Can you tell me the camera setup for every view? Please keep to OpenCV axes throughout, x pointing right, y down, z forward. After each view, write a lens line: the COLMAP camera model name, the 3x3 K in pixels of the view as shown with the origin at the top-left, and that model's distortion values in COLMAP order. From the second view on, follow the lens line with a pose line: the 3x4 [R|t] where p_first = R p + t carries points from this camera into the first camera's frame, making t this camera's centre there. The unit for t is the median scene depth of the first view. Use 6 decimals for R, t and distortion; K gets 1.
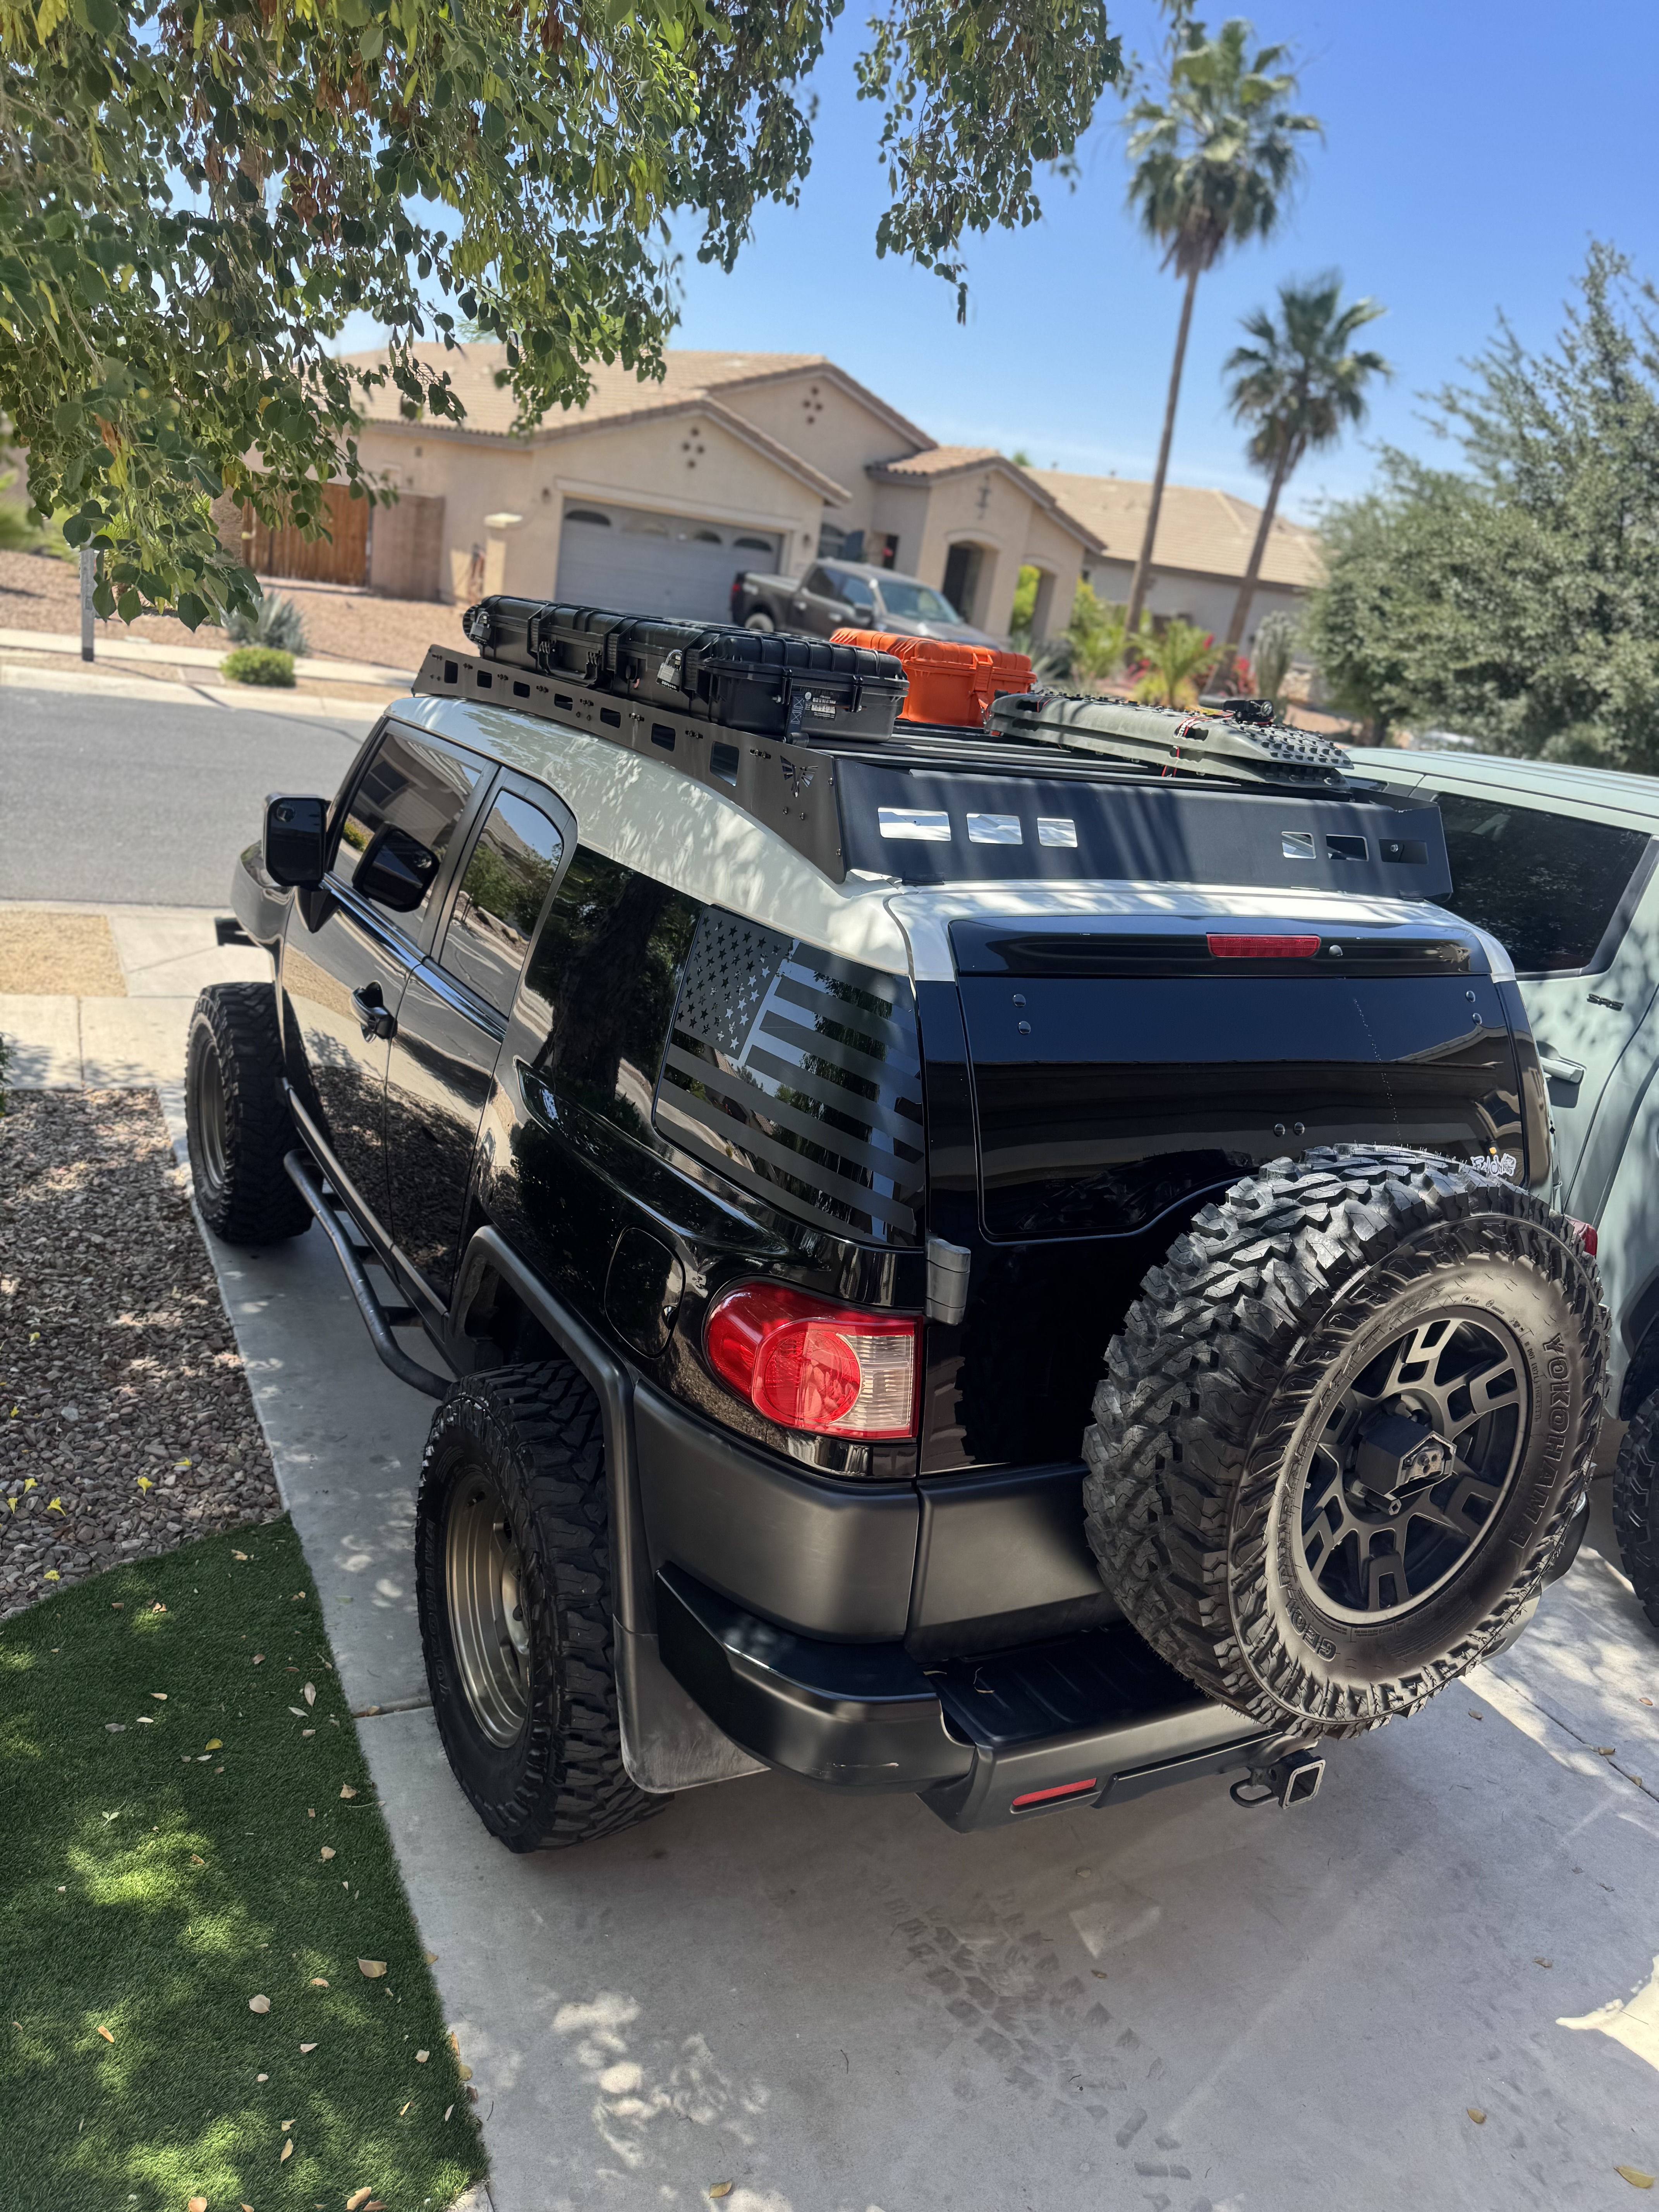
lens RADIAL K [[1560.4, 0, 820.8], [0, 1560.4, 1110.6], [0, 0, 1]] dist [0.028140, -0.033620]
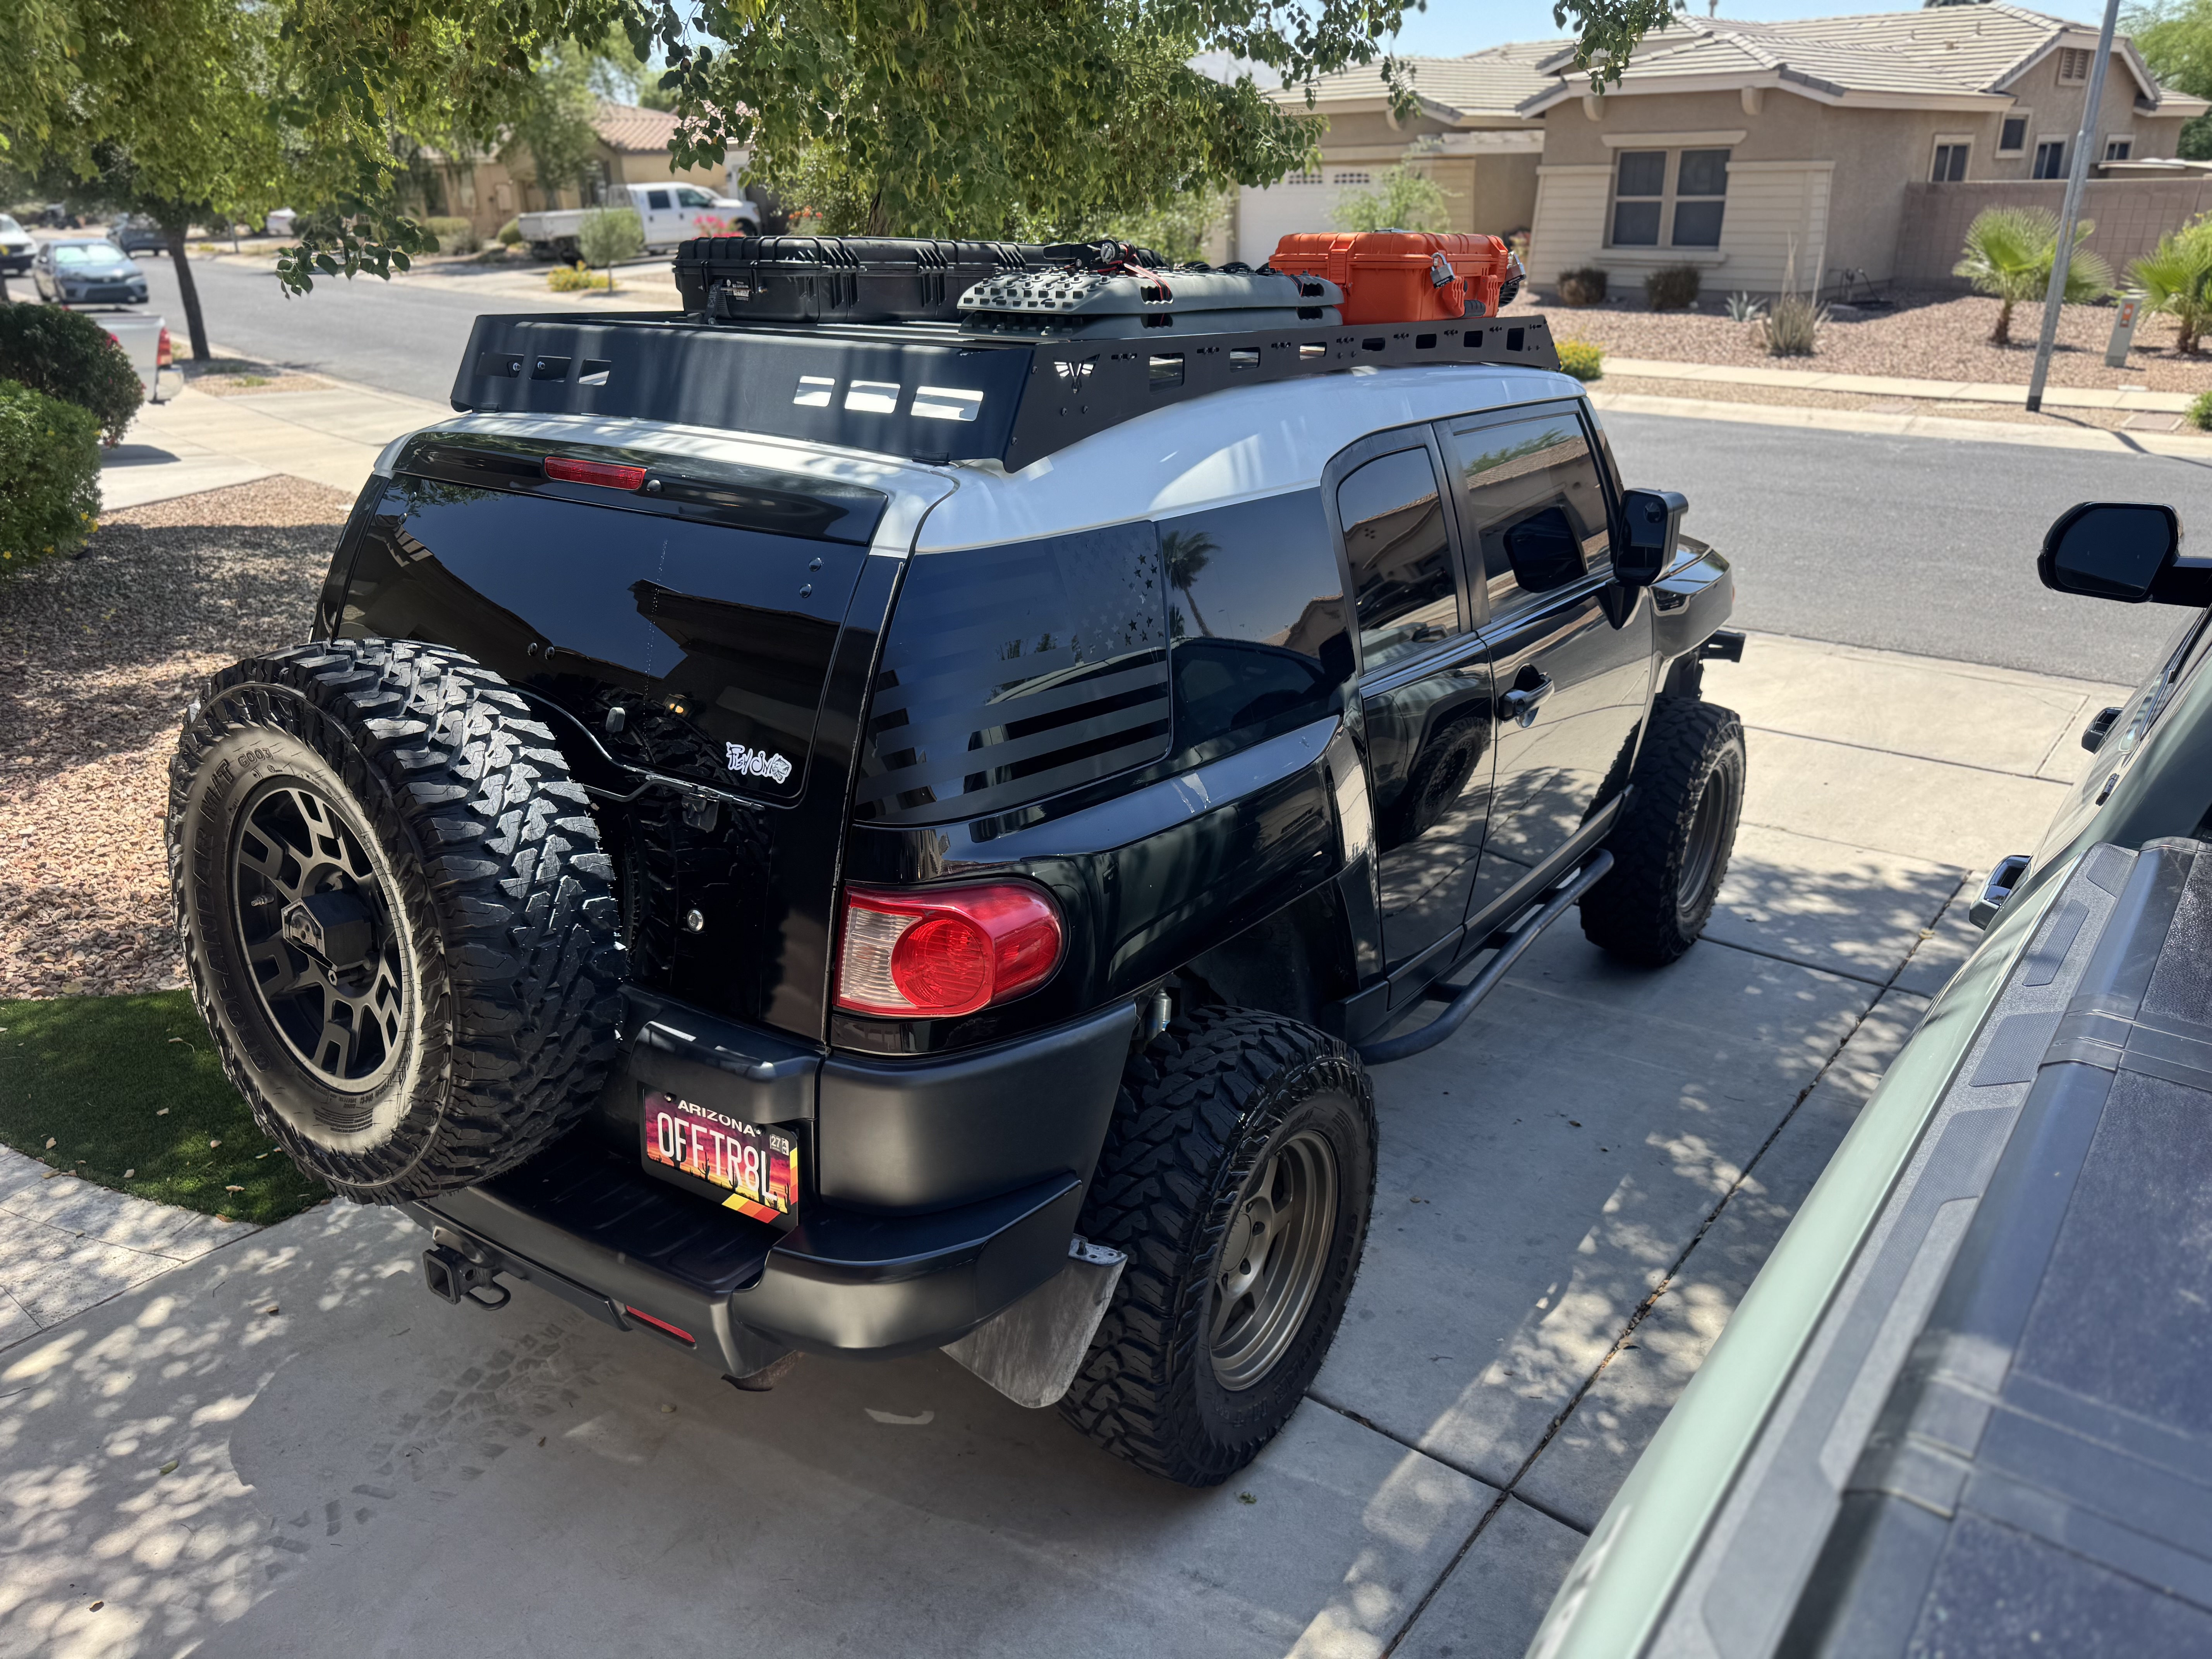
lens RADIAL K [[1560.4, 0, 1113.8], [0, 1560.4, 806.3], [0, 0, 1]] dist [0.028140, -0.033620]
pose [[0.430118, 0.174859, -0.885676, 1.060881], [-0.223569, 0.971134, 0.083157, -0.044116], [0.874651, 0.162242, 0.456796, 0.675887]]
